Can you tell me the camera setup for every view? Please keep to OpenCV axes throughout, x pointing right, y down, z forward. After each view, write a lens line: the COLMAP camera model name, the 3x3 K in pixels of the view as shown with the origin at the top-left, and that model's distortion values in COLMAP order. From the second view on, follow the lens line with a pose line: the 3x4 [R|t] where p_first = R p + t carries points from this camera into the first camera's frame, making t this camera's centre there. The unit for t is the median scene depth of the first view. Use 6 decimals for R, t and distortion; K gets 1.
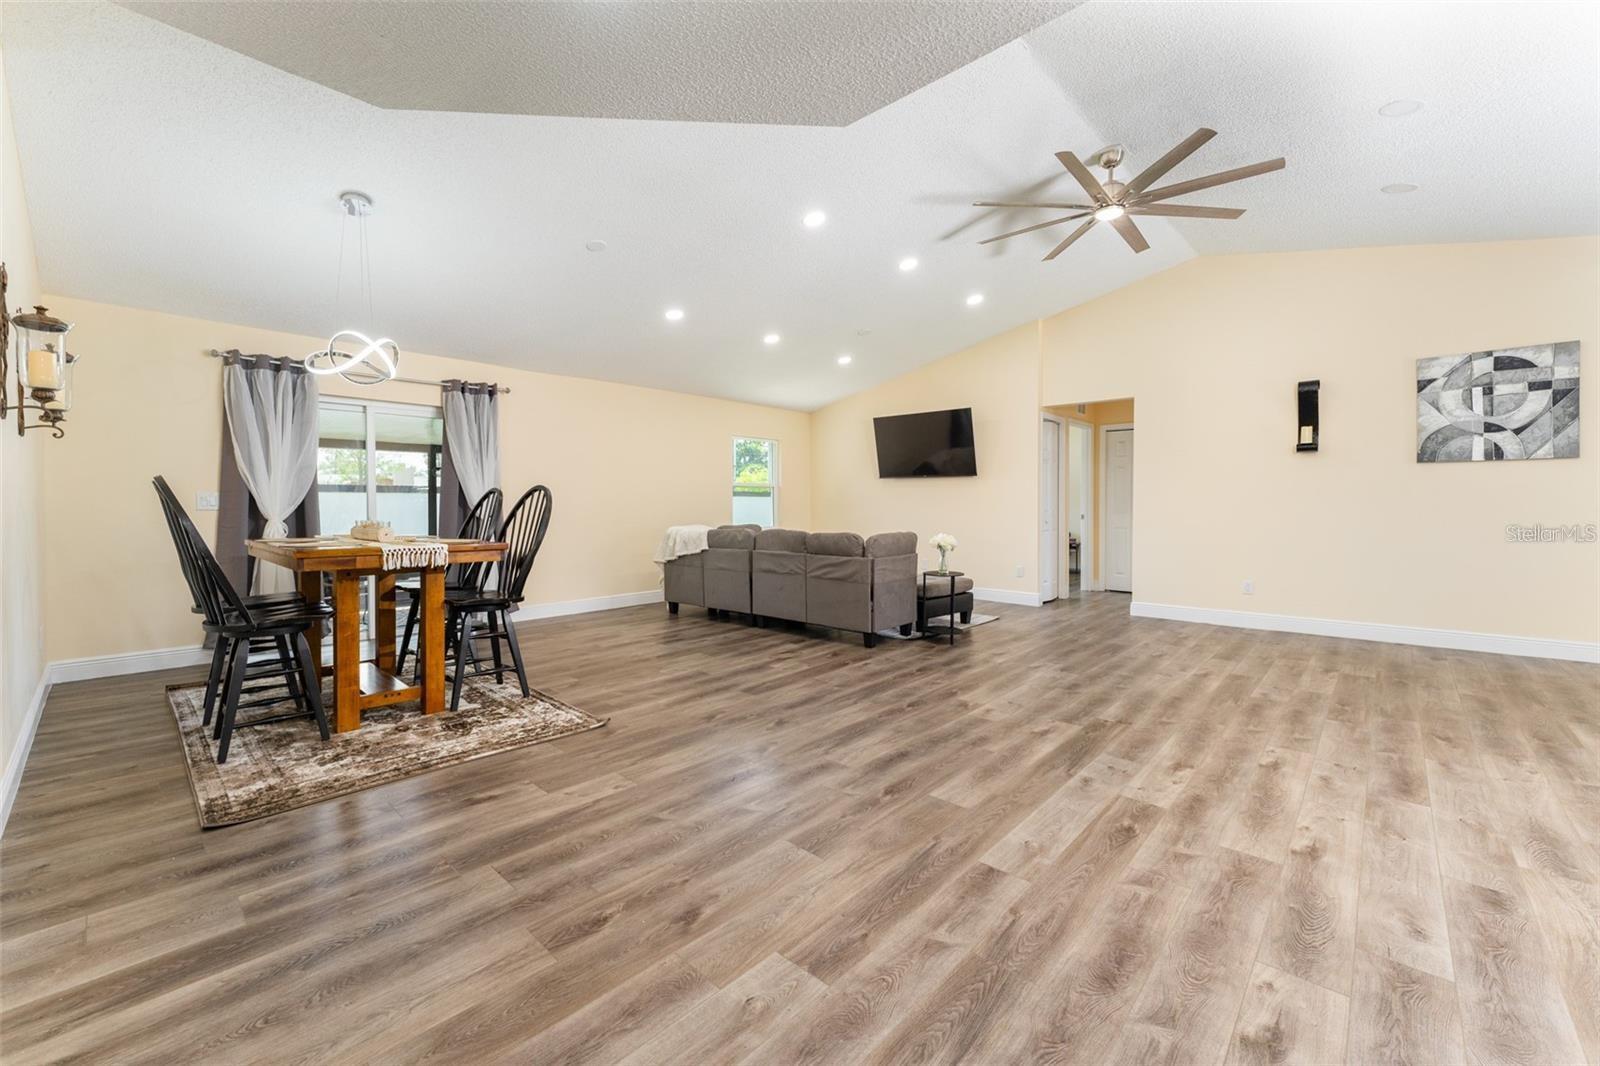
lens RADIAL K [[601.0, 0, 821.9], [0, 601.0, 508.9], [0, 0, 1]] dist [-0.000316, 0.000071]
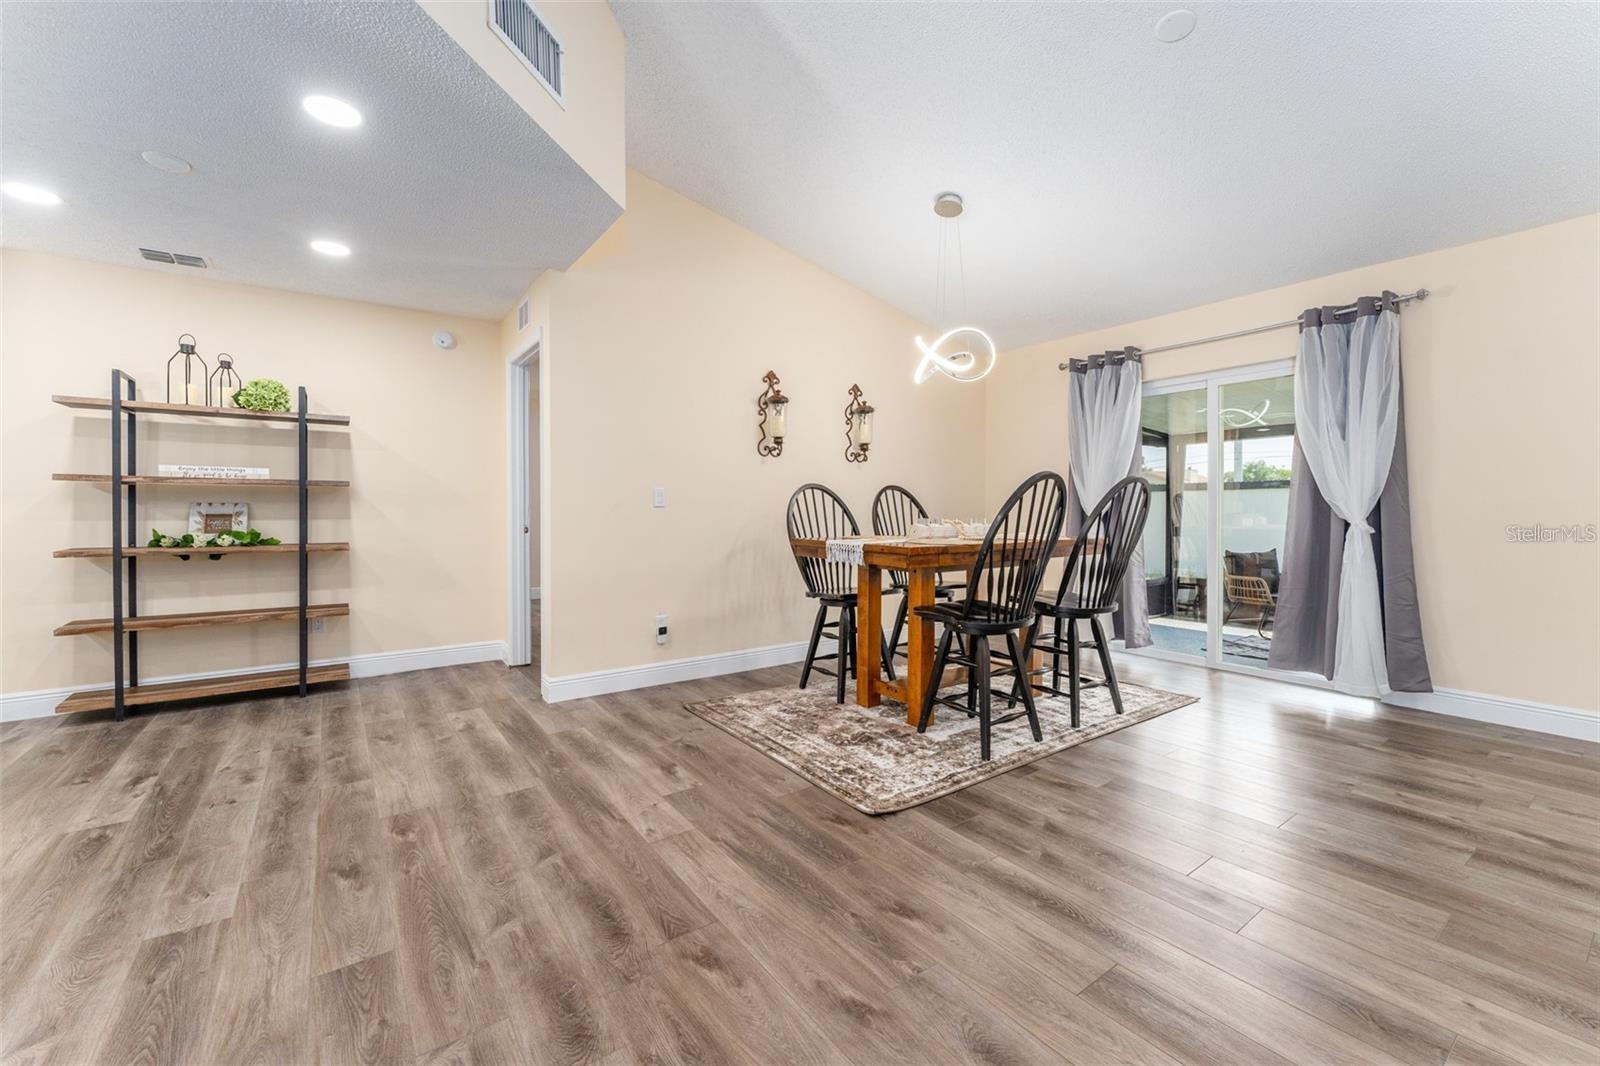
lens RADIAL K [[667.2, 0, 804.5], [0, 667.2, 516.8], [0, 0, 1]] dist [-0.001255, 0.000094]
pose [[-0.234056, 0.013763, -0.972126, 0.251775], [-0.002029, 0.999891, 0.014645, 0.001057], [0.972221, 0.005400, -0.234003, 0.687812]]
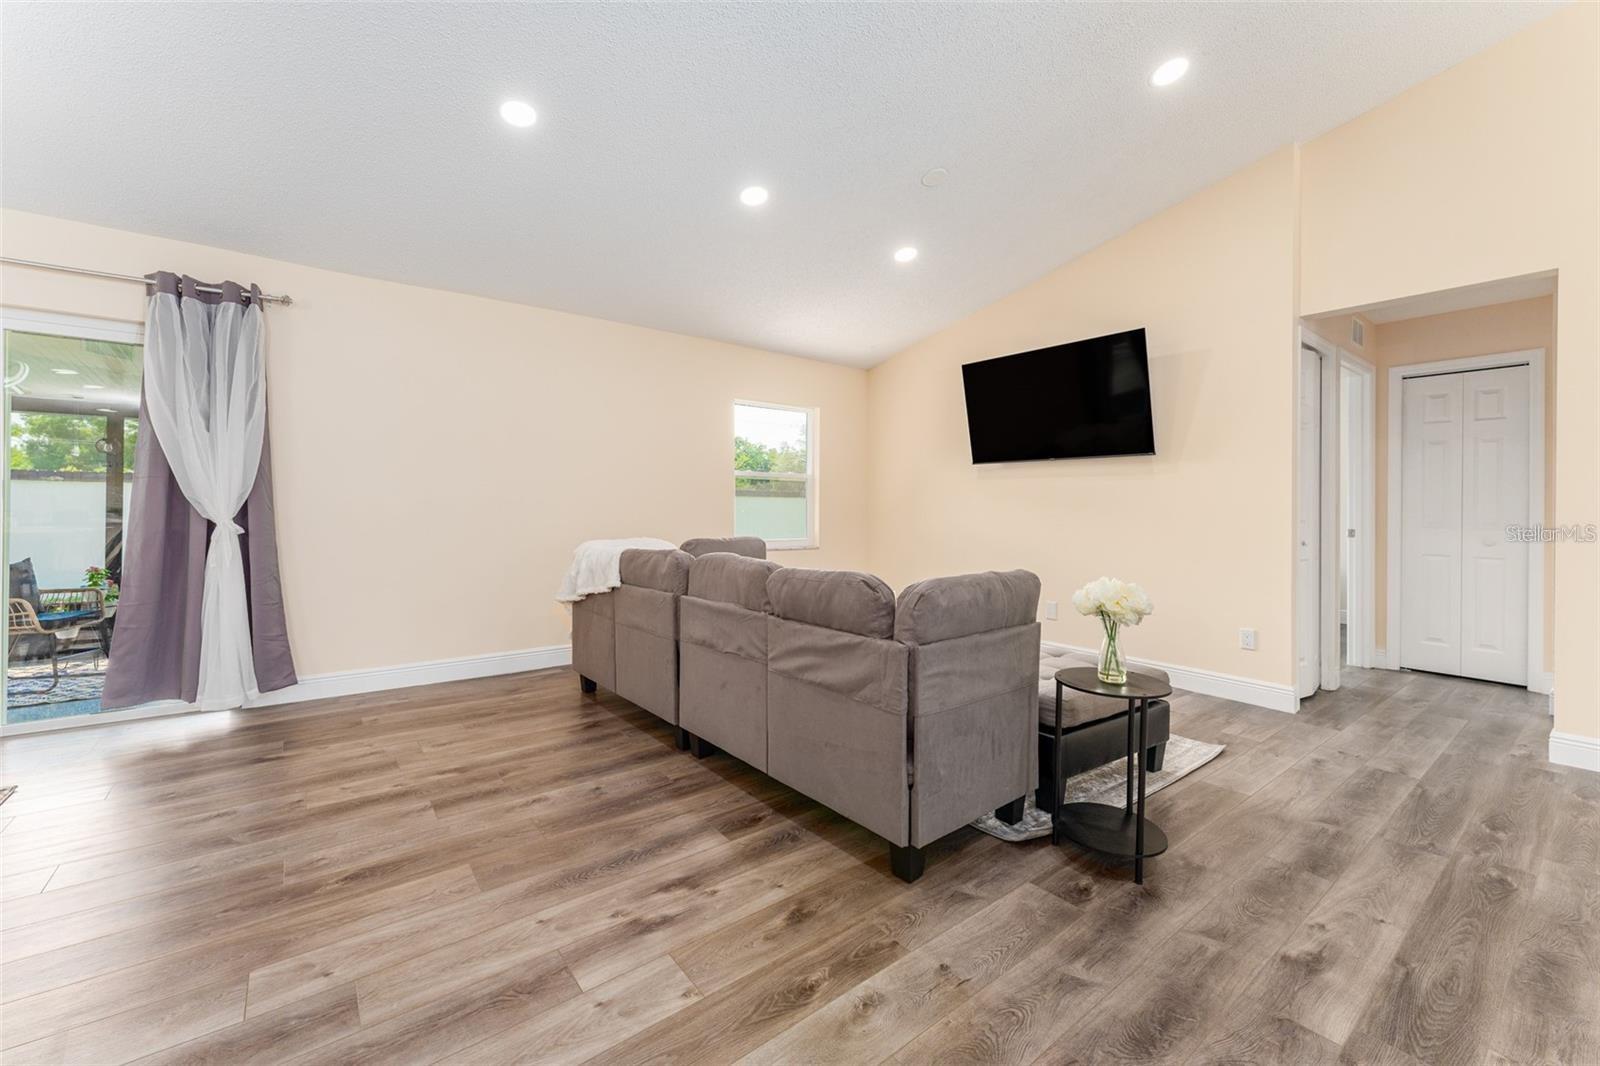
lens RADIAL K [[632.1, 0, 790.5], [0, 632.1, 508.6], [0, 0, 1]] dist [-0.002753, -0.000201]
pose [[0.977612, 0.008266, -0.210253, 0.090831], [-0.009828, 0.999931, -0.006384, 0.001108], [0.210186, 0.008308, 0.977626, 0.598757]]
